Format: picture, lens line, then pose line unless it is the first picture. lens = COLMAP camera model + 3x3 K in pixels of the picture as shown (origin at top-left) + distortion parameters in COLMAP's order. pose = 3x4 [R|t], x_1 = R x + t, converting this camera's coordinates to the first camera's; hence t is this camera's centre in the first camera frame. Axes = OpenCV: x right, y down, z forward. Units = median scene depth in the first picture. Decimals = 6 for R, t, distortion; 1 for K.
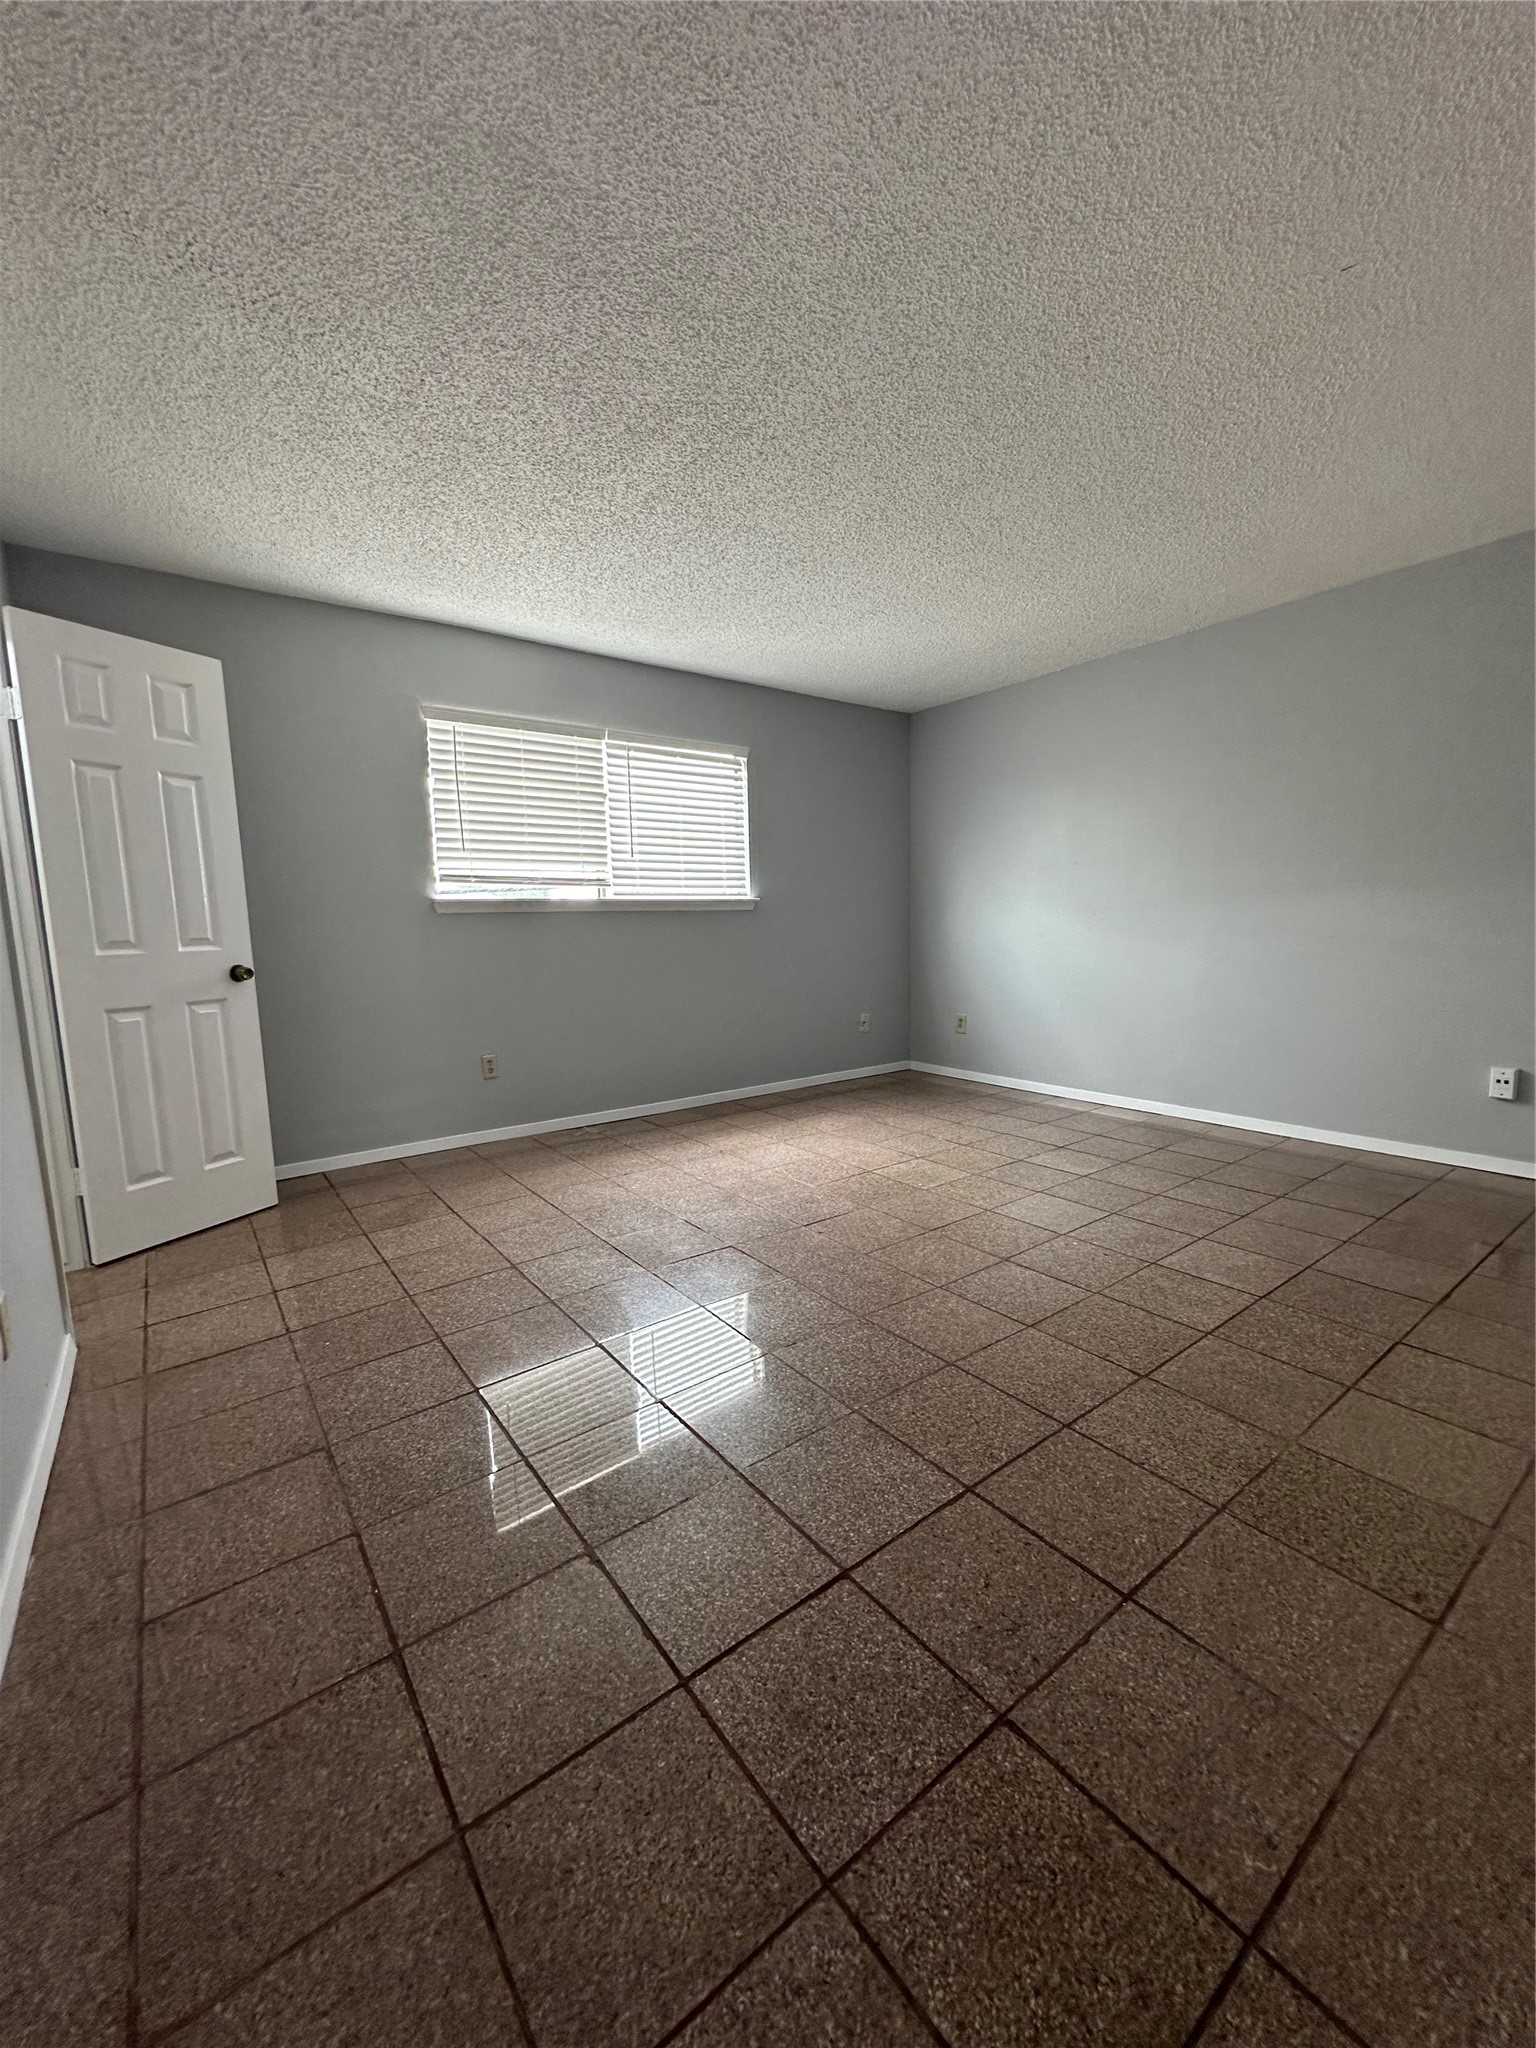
lens RADIAL K [[812.8, 0, 776.4], [0, 812.8, 1019.2], [0, 0, 1]] dist [-0.002980, 0.001056]
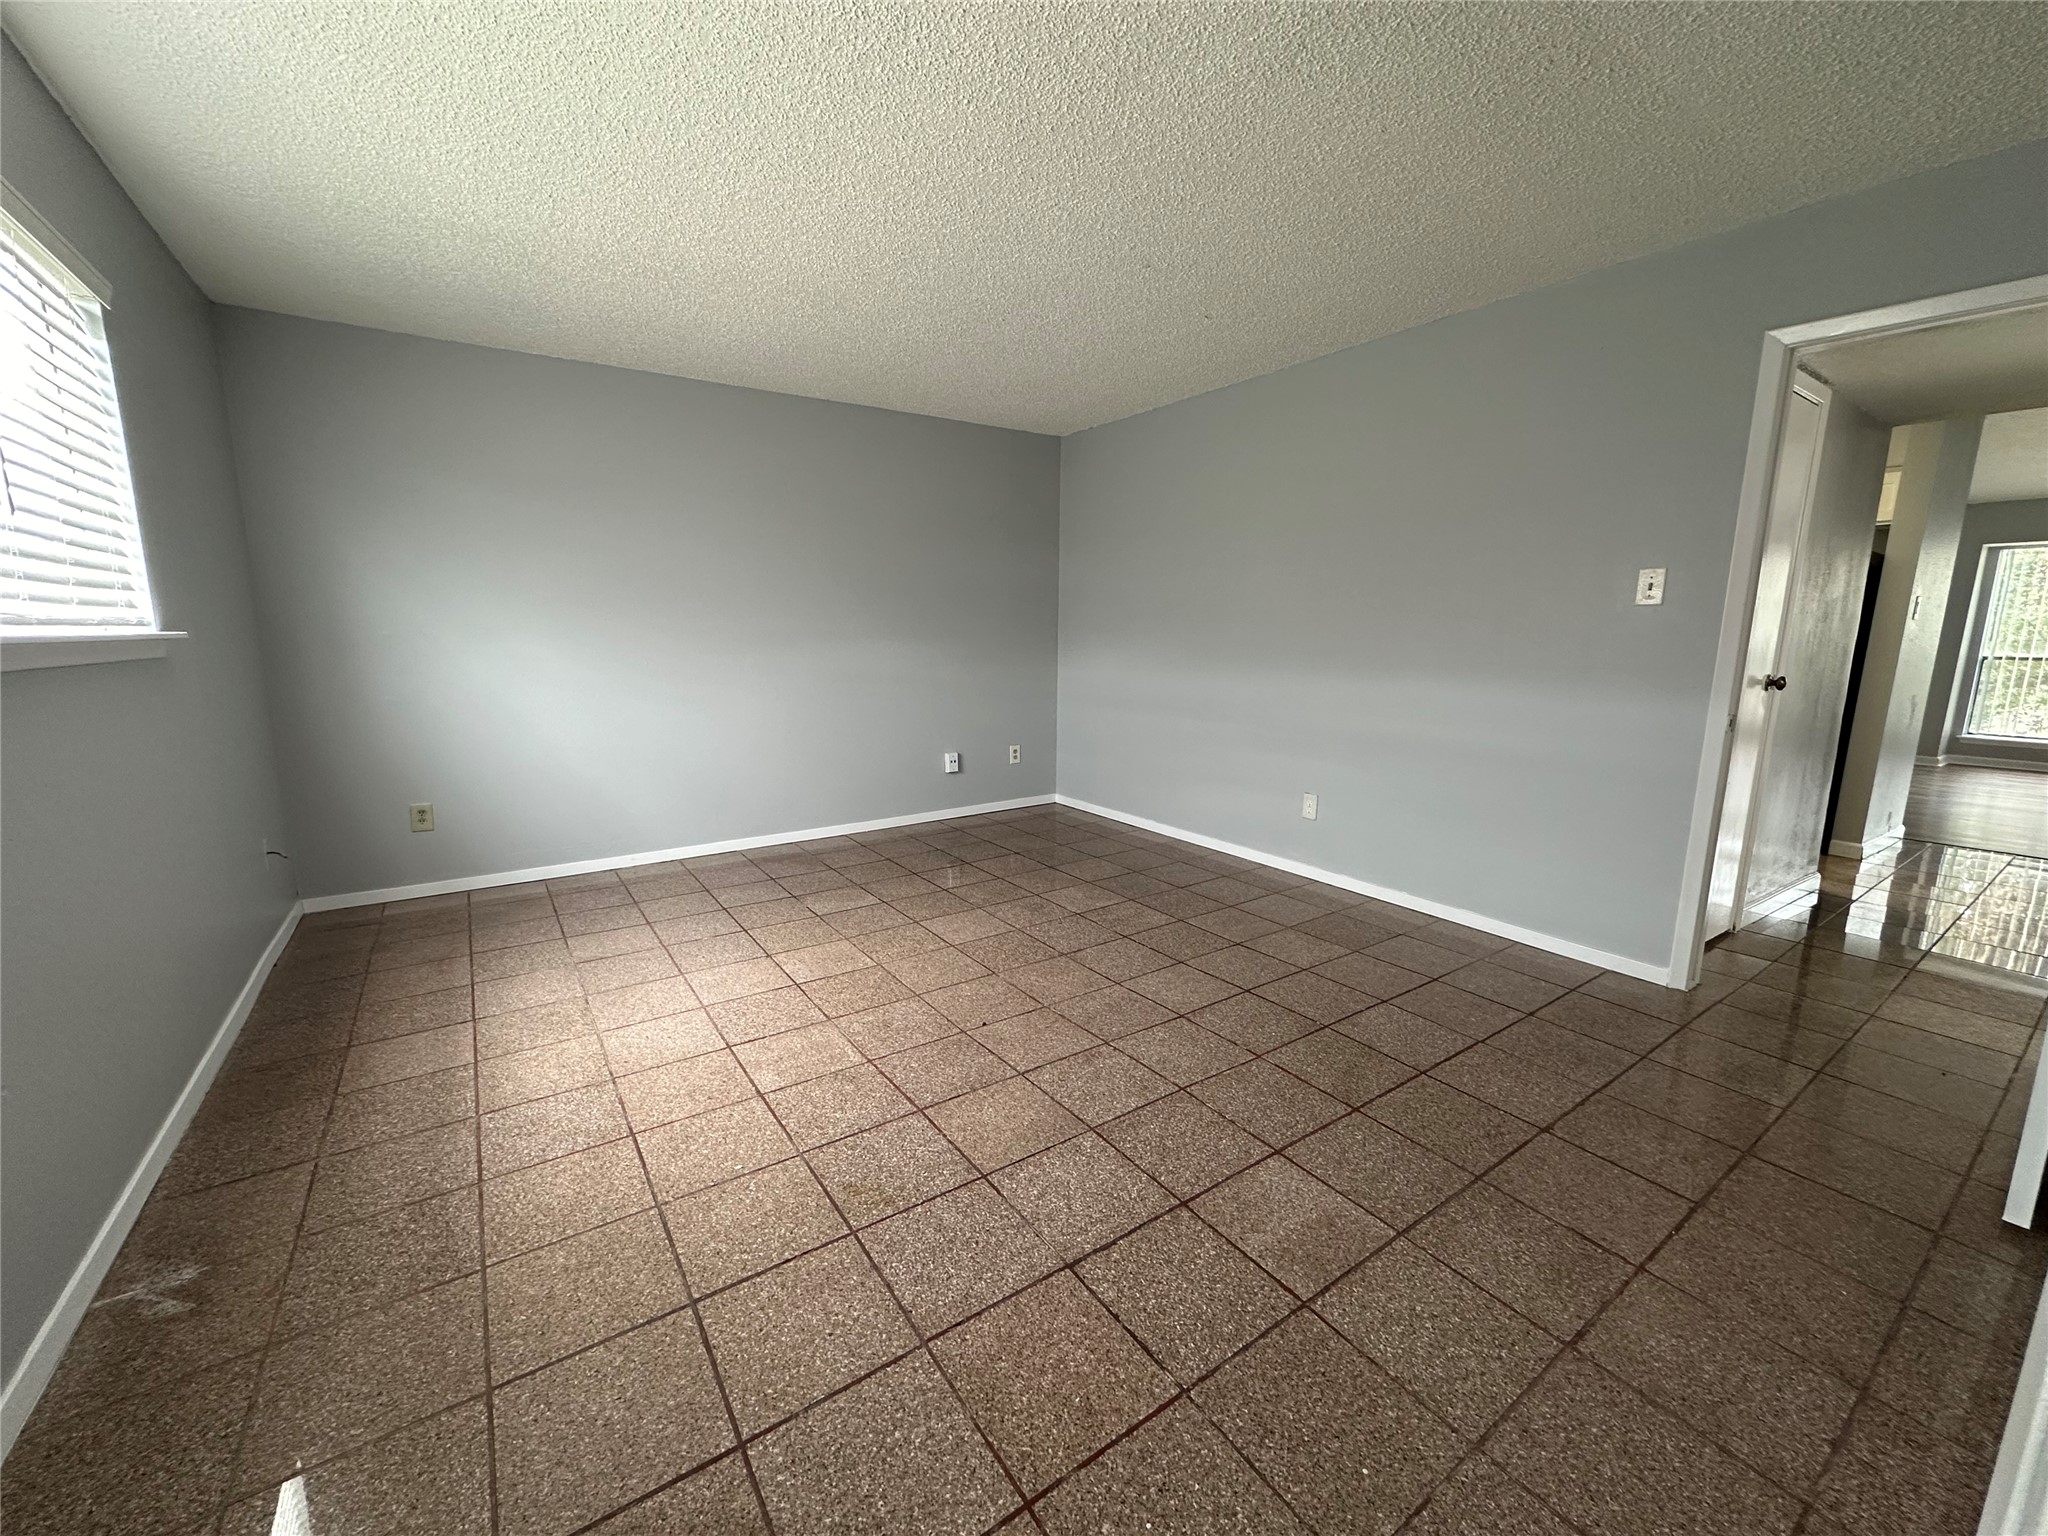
lens RADIAL K [[812.8, 0, 1011.3], [0, 812.8, 766.5], [0, 0, 1]] dist [-0.002980, 0.001056]
pose [[0.058259, -0.146761, 0.987455, -0.743511], [0.116487, 0.983377, 0.139282, -0.133331], [-0.991482, 0.106911, 0.074387, 0.812568]]
